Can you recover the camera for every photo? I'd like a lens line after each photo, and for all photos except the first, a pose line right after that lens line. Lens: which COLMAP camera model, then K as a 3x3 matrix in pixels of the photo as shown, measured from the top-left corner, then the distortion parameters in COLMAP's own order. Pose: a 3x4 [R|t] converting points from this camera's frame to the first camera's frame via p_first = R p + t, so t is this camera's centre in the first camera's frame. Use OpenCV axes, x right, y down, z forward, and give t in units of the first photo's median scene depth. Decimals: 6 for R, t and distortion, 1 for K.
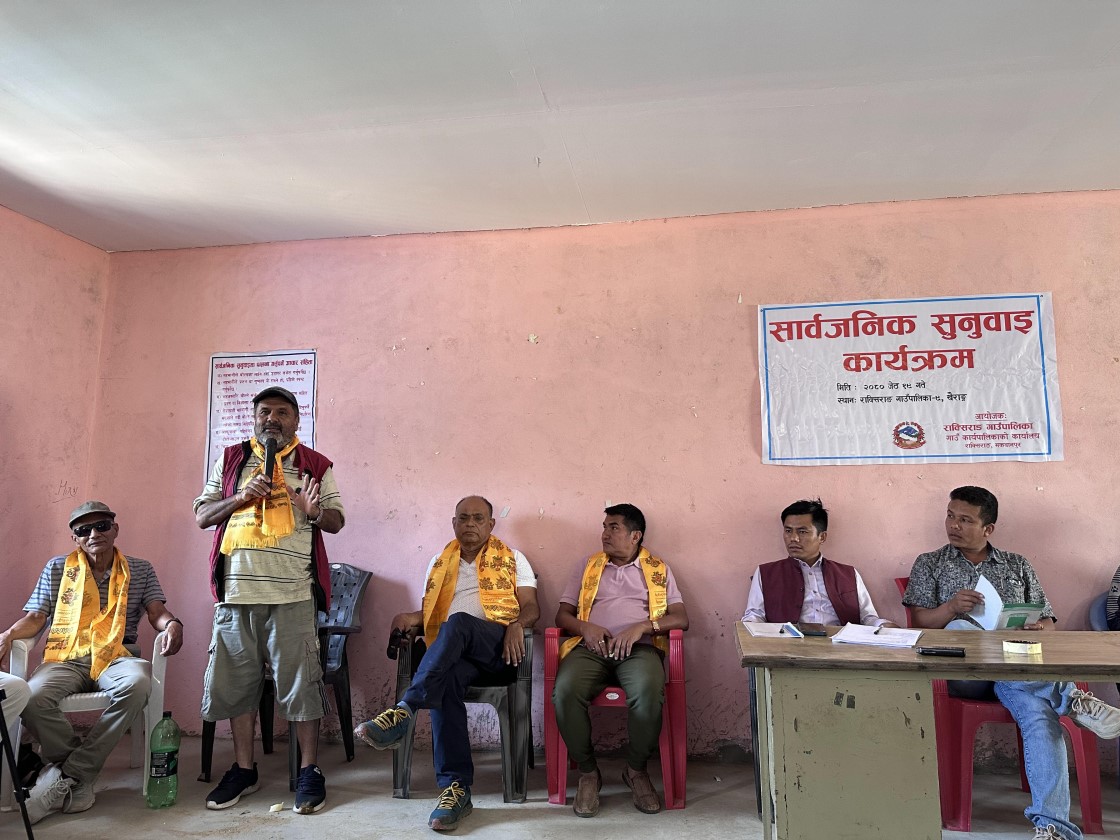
lens RADIAL K [[796.8, 0, 562.2], [0, 796.8, 426.5], [0, 0, 1]] dist [0.106449, -0.200505]
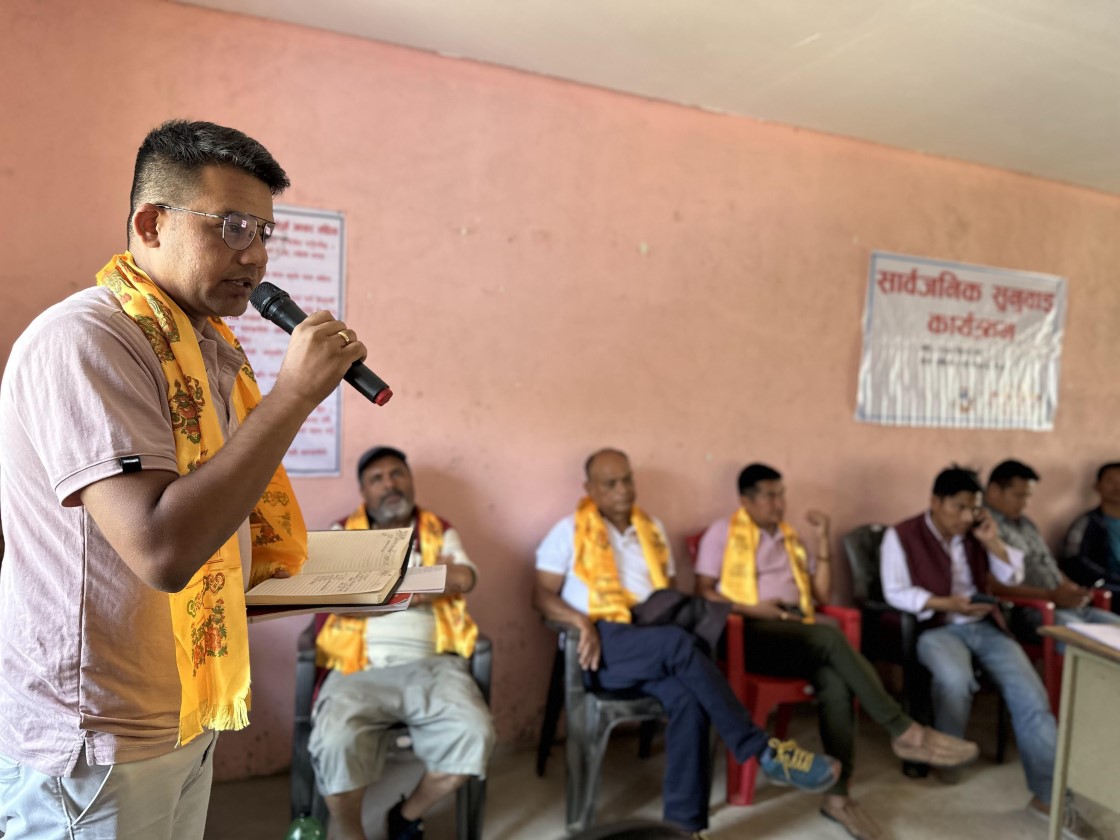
lens RADIAL K [[796.8, 0, 562.2], [0, 796.8, 426.5], [0, 0, 1]] dist [0.106449, -0.200505]
pose [[0.857168, 0.024088, 0.514474, -0.554106], [-0.119898, 0.980794, 0.153842, -0.053772], [-0.500887, -0.193553, 0.843593, 0.364557]]
